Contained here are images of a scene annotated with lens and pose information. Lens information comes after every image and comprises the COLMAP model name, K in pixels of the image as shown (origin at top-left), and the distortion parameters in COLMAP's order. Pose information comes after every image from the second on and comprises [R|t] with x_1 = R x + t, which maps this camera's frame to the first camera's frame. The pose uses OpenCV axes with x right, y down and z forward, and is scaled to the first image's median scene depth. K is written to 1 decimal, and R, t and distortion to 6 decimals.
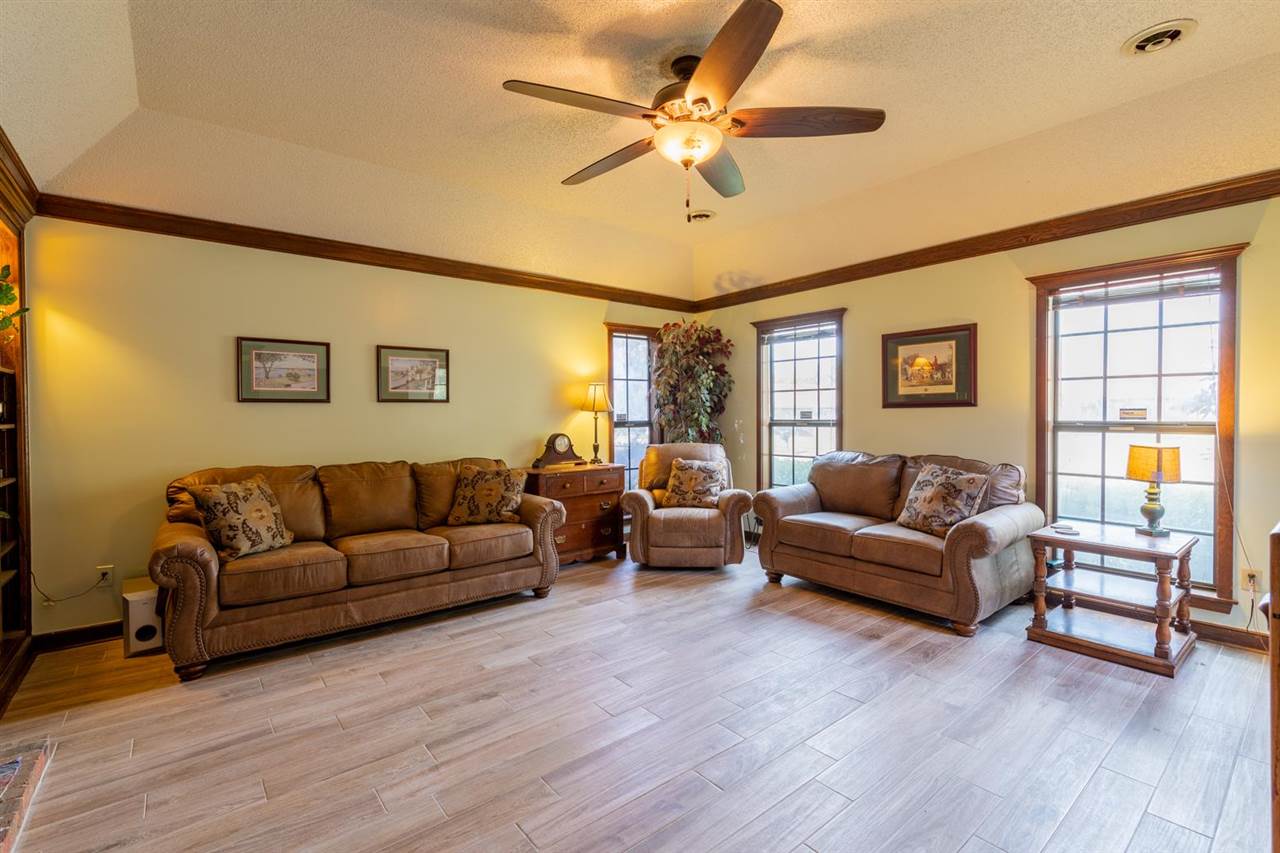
lens RADIAL K [[571.8, 0, 627.1], [0, 571.8, 423.7], [0, 0, 1]] dist [-0.000111, -0.001085]
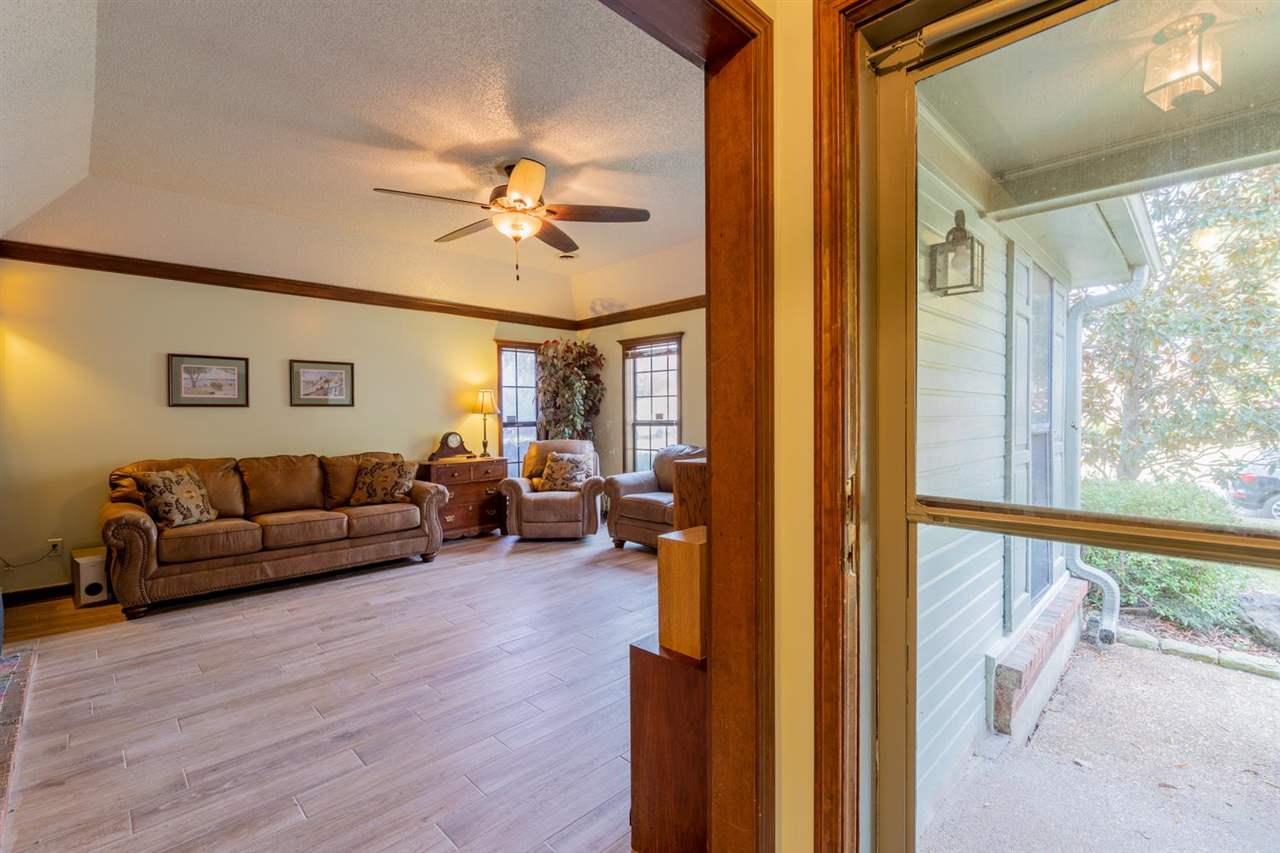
lens RADIAL K [[571.8, 0, 633.2], [0, 571.8, 423.5], [0, 0, 1]] dist [-0.000111, -0.001085]
pose [[0.994263, -0.002774, 0.106932, 0.179703], [0.002931, 0.999995, -0.001313, 0.002570], [-0.106927, 0.001619, 0.994266, -0.326456]]
